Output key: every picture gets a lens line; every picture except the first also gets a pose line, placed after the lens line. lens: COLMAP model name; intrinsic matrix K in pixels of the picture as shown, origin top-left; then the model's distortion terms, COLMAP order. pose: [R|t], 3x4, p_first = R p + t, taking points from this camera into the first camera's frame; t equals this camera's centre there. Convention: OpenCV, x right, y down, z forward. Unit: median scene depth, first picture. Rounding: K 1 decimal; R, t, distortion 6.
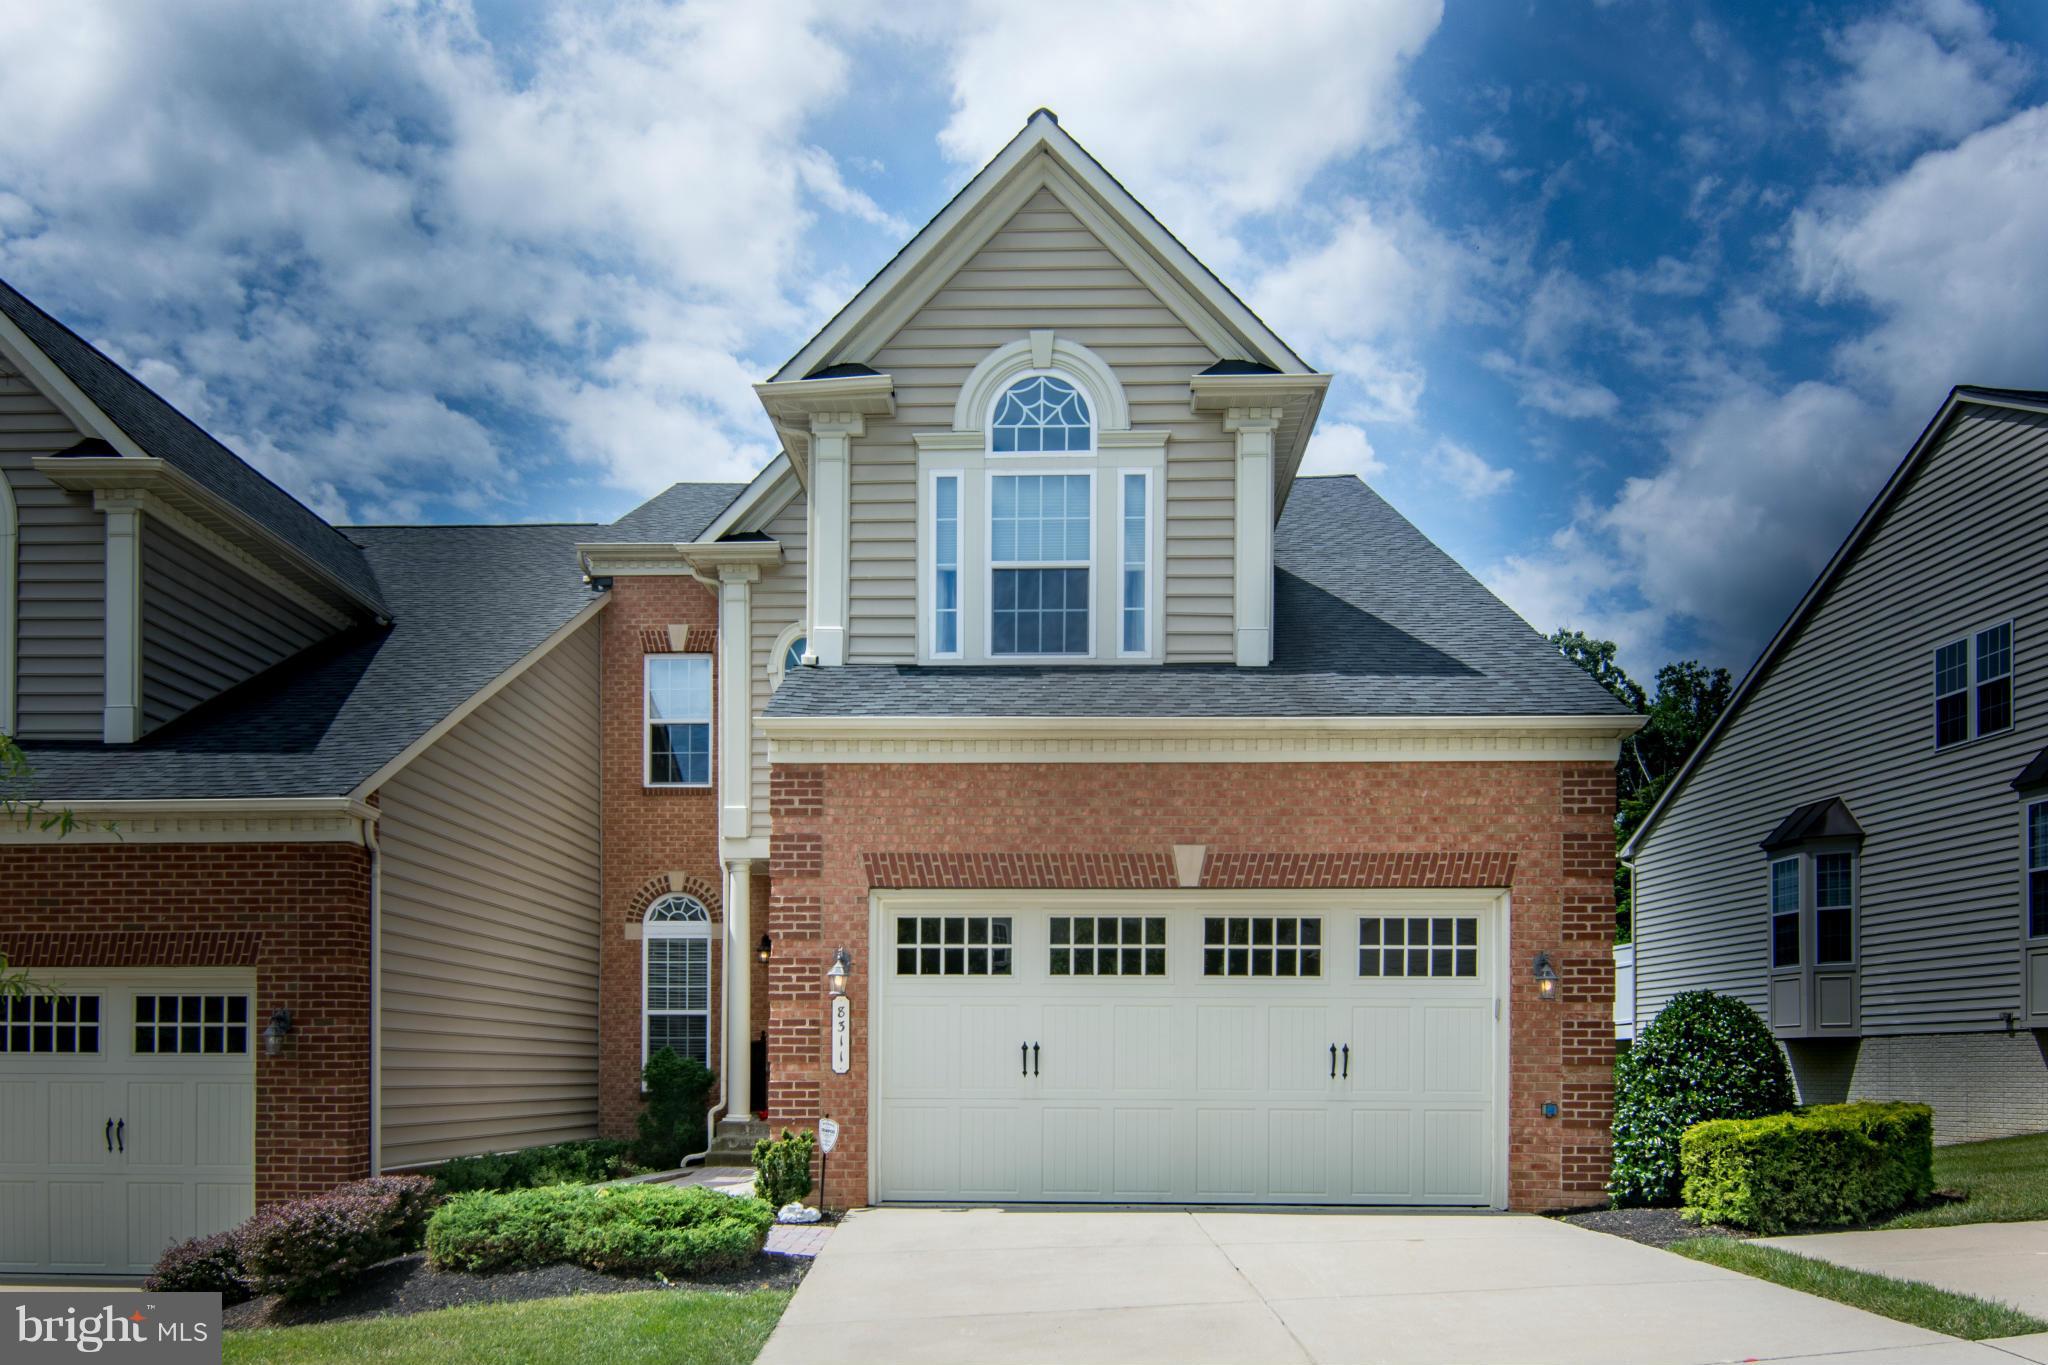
lens RADIAL K [[3394.6, 0, 1023.1], [0, 3394.6, 683.8], [0, 0, 1]] dist [0.007593, 0.000000]
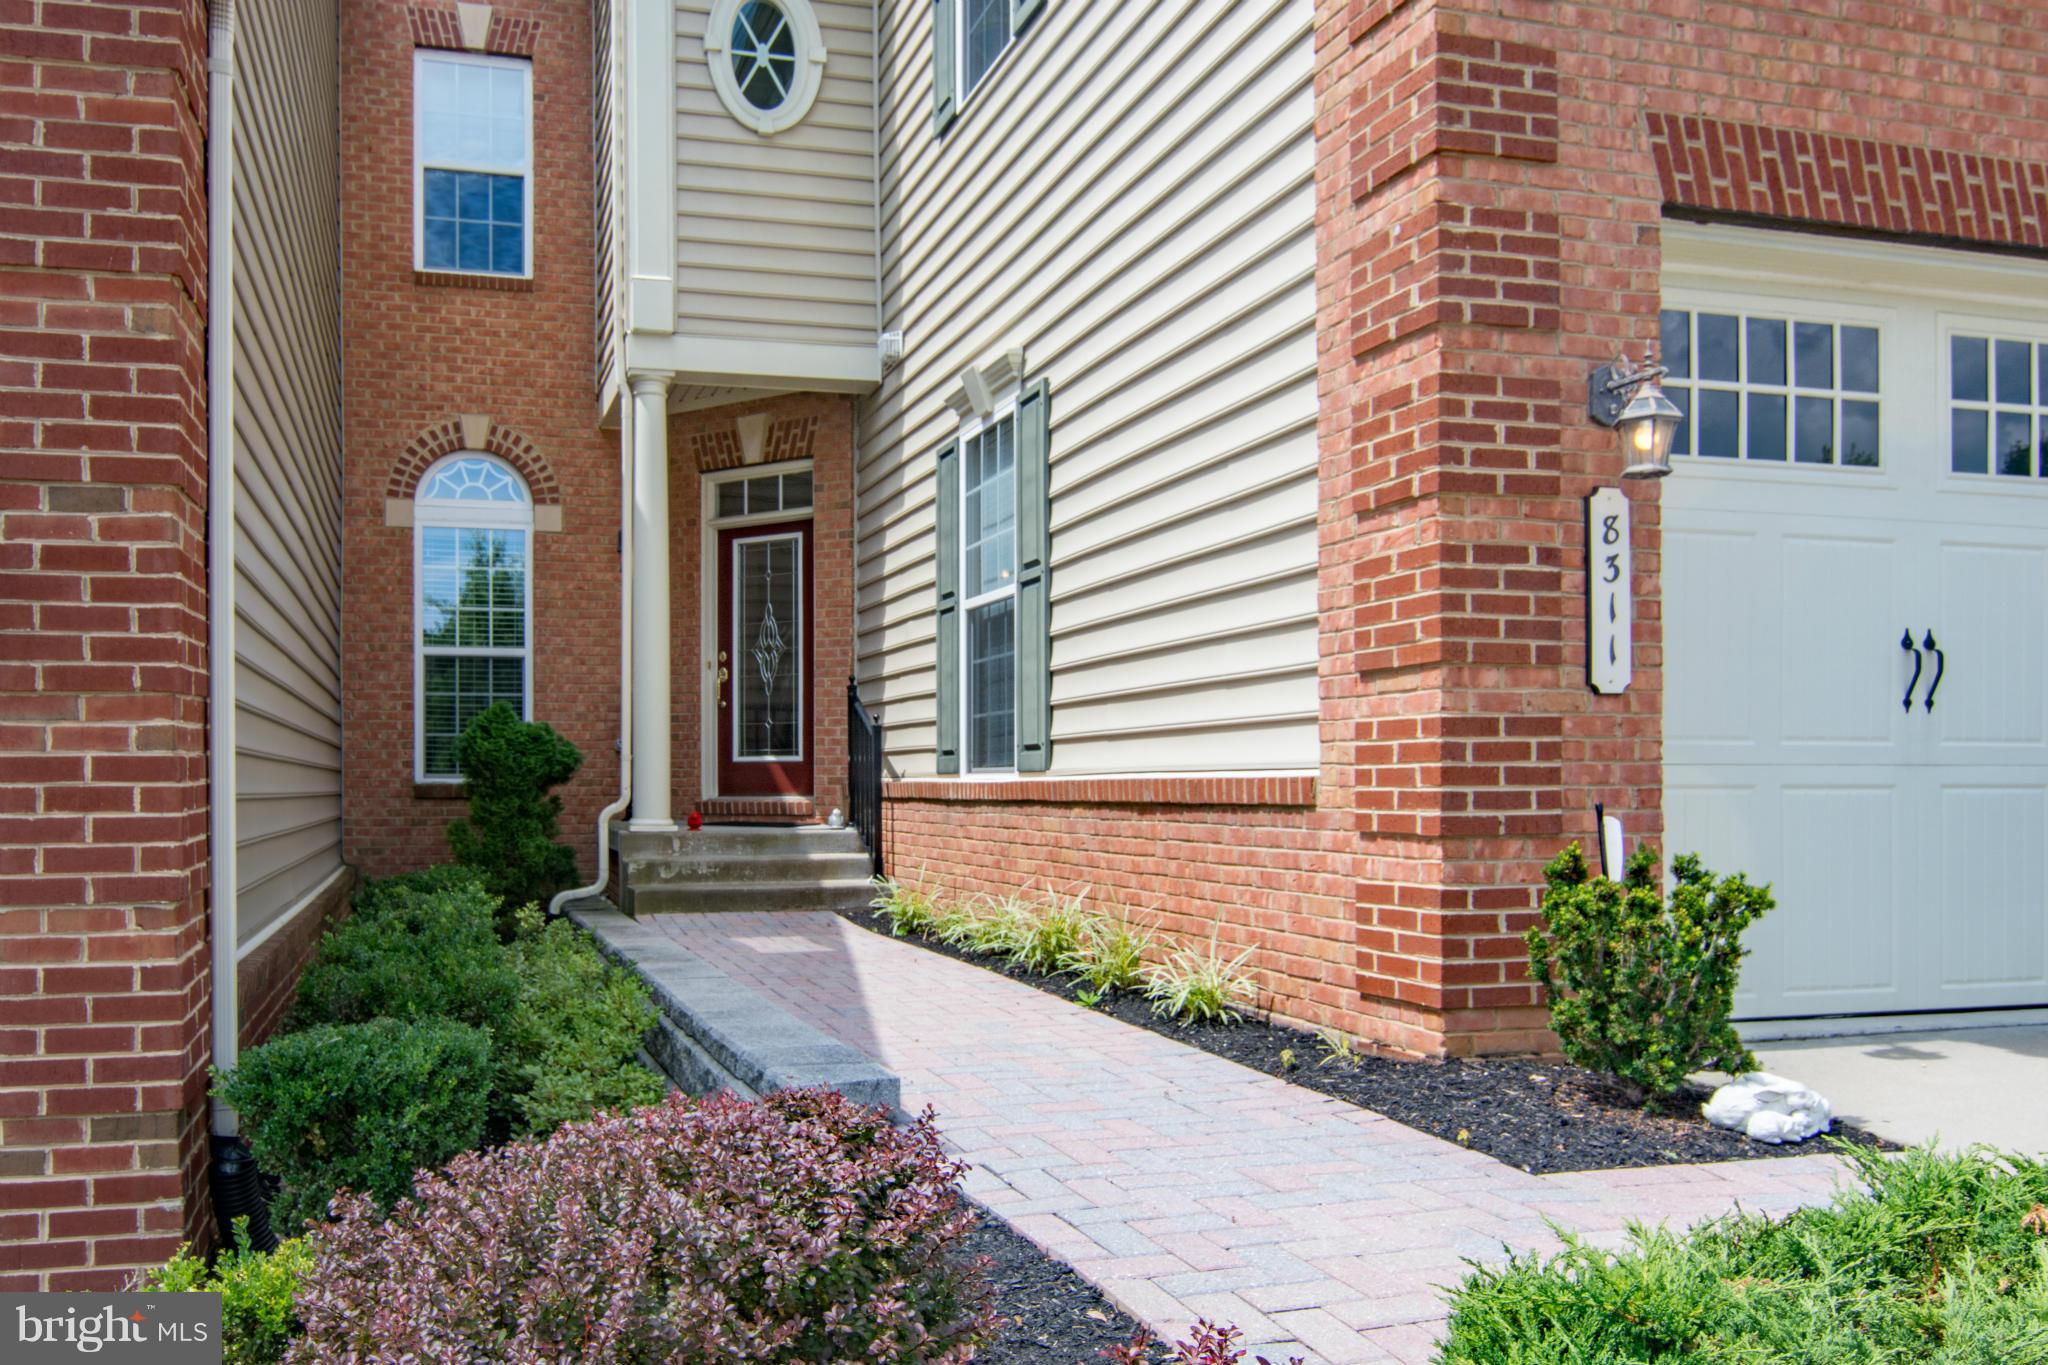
lens RADIAL K [[2194.7, 0, 1024.9], [0, 2194.7, 686.3], [0, 0, 1]] dist [-0.010247, 0.000000]
pose [[0.932394, 0.011471, 0.361260, -0.198057], [-0.034558, 0.997747, 0.057512, 0.101647], [-0.359786, -0.066108, 0.930690, 0.795749]]
